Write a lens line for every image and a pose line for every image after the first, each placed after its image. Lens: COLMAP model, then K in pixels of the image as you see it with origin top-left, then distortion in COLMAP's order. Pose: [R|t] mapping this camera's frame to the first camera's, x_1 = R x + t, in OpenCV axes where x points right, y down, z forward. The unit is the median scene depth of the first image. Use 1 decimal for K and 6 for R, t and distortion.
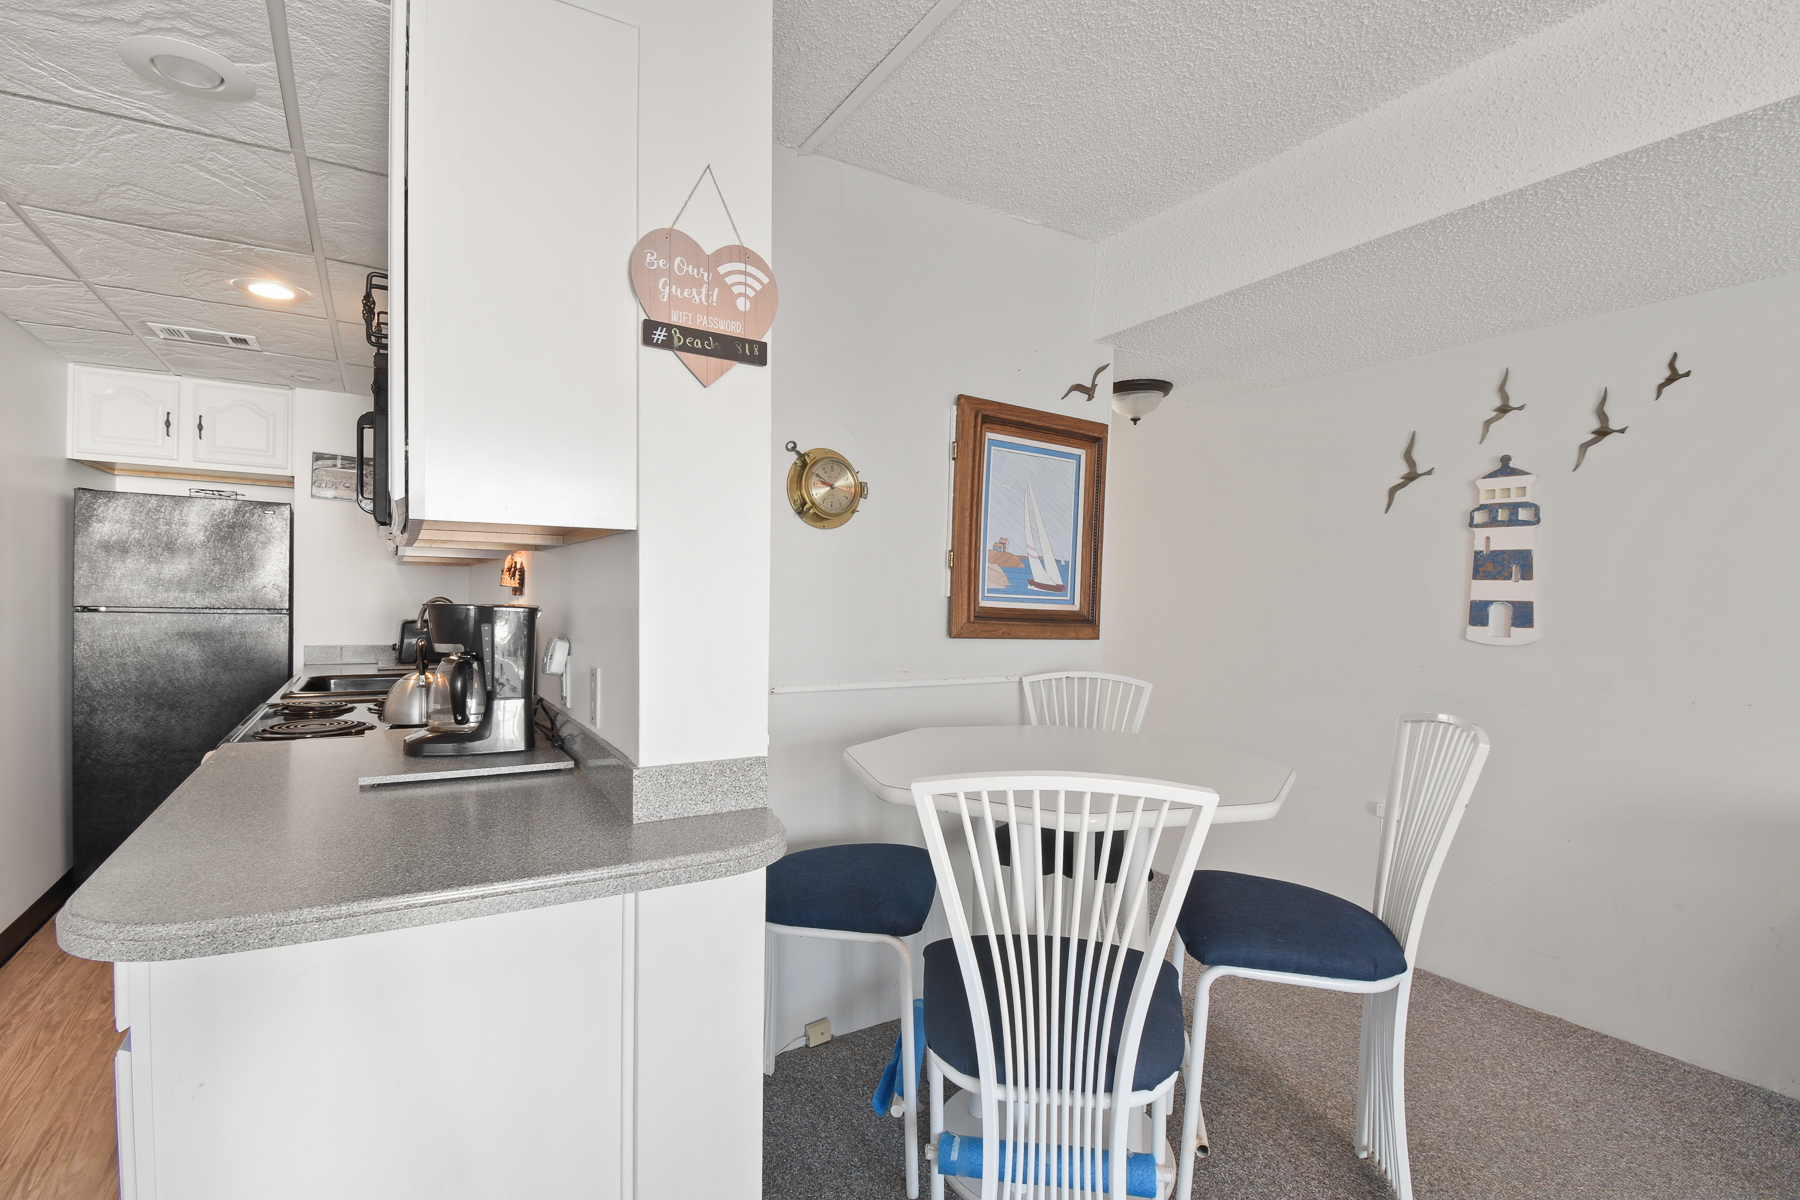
lens RADIAL K [[828.8, 0, 881.4], [0, 828.8, 611.6], [0, 0, 1]] dist [0.024943, -0.029563]
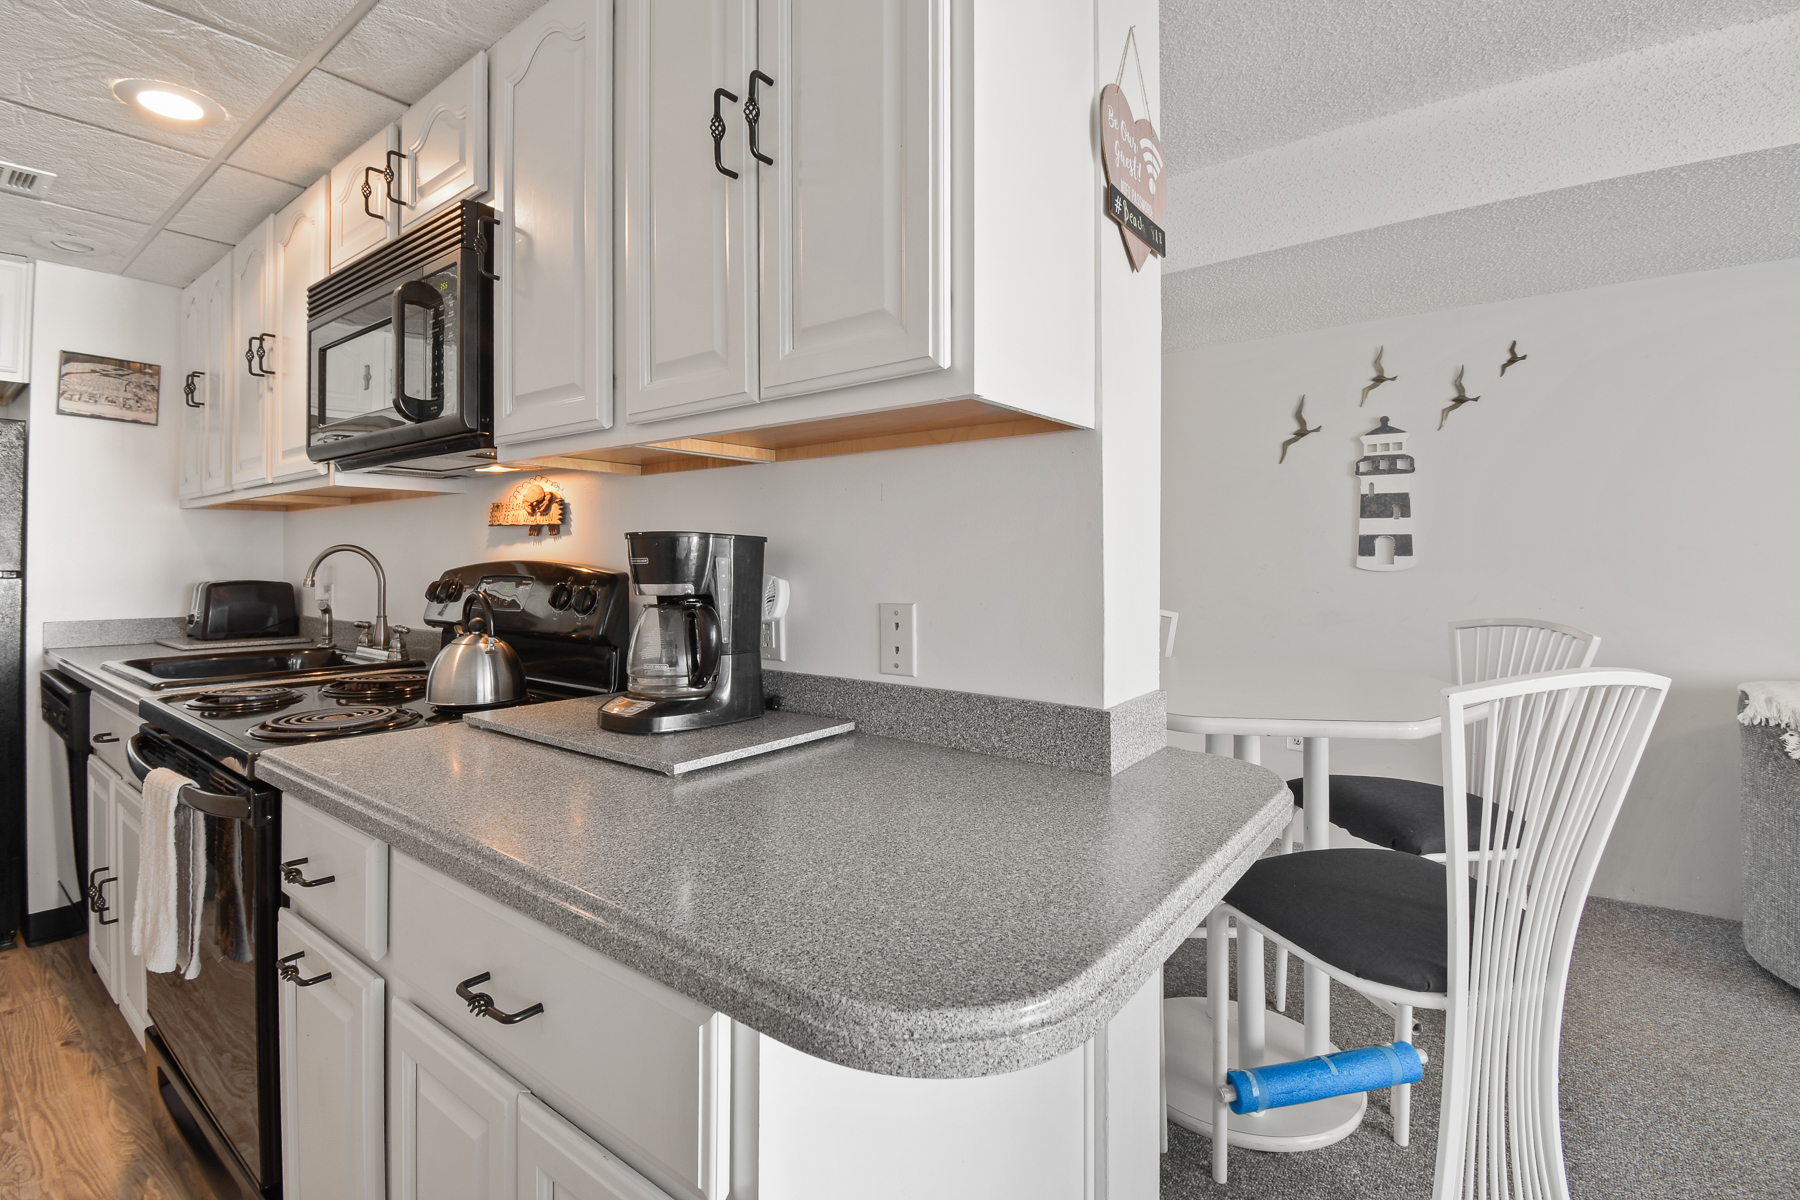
lens RADIAL K [[822.2, 0, 875.7], [0, 822.2, 556.5], [0, 0, 1]] dist [-0.000229, -0.013071]
pose [[0.932615, -0.018040, 0.360422, -0.408846], [0.025175, 0.999569, -0.015109, 0.019108], [-0.359994, 0.023164, 0.932667, 0.151046]]
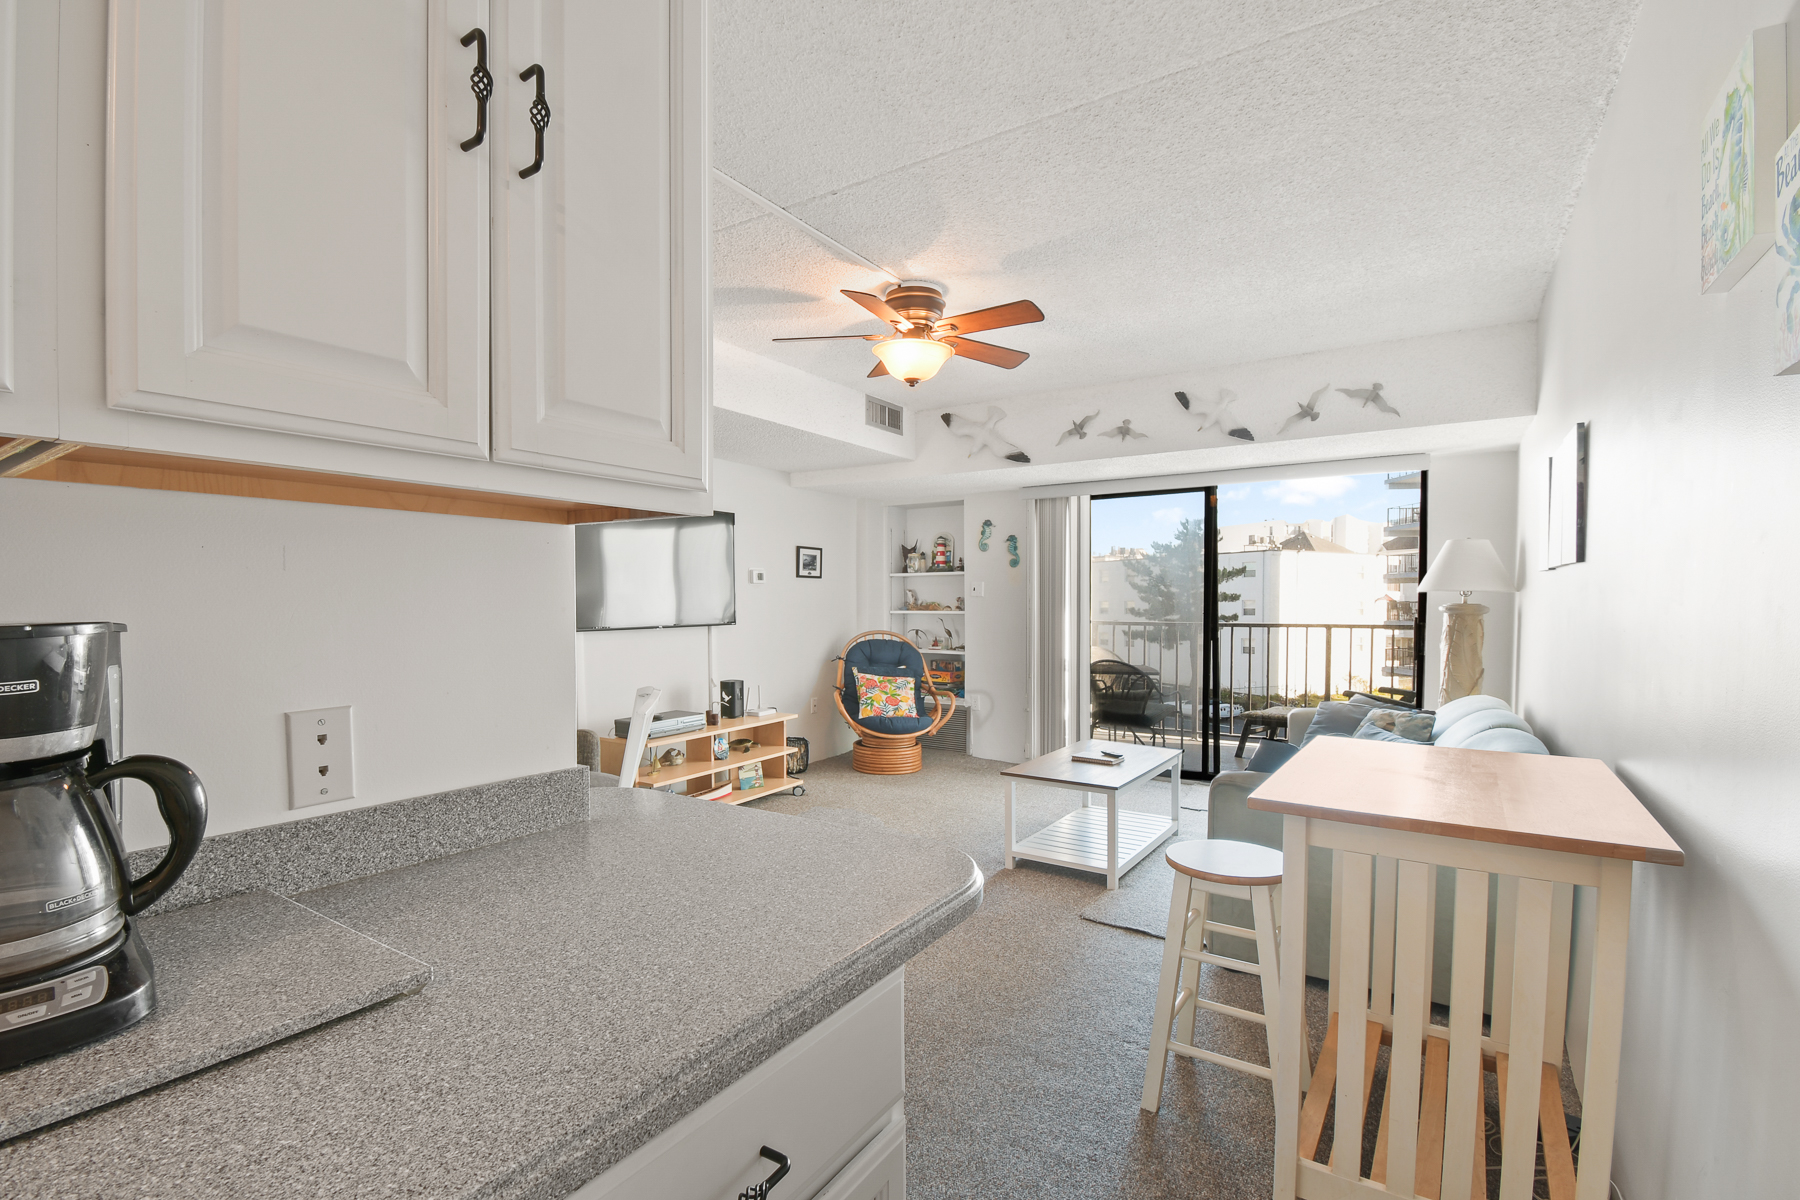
lens RADIAL K [[803.5, 0, 899.0], [0, 803.5, 631.0], [0, 0, 1]] dist [0.028916, -0.031171]
pose [[-0.437328, -0.054620, 0.897642, -0.668520], [0.008668, 0.997851, 0.064941, -0.017986], [-0.899260, 0.036181, -0.435915, 0.538047]]
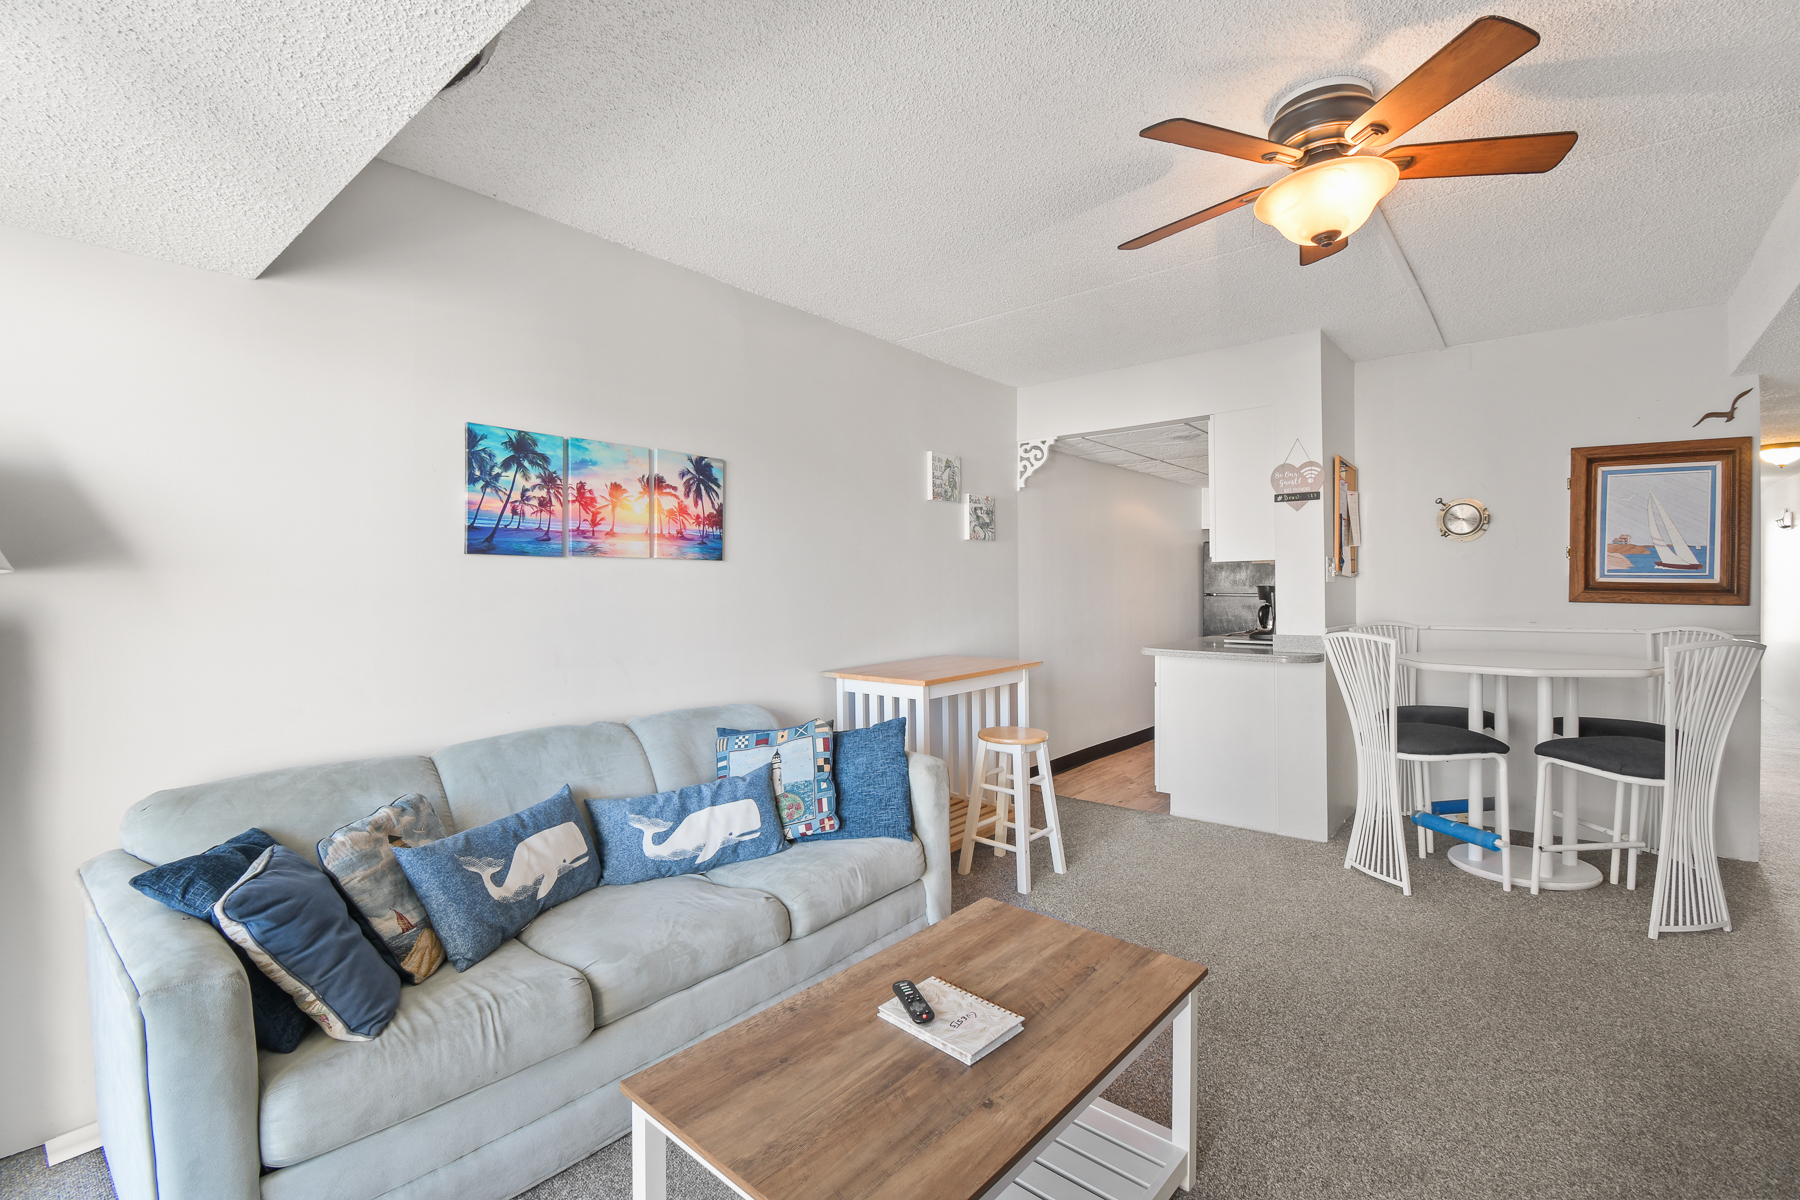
lens RADIAL K [[793.7, 0, 892.5], [0, 793.7, 594.7], [0, 0, 1]] dist [0.018048, -0.024888]
pose [[0.324658, -0.013357, -0.945737, 1.069902], [-0.001786, 0.999890, -0.014735, 0.041493], [0.945830, 0.006473, 0.324598, -0.696379]]
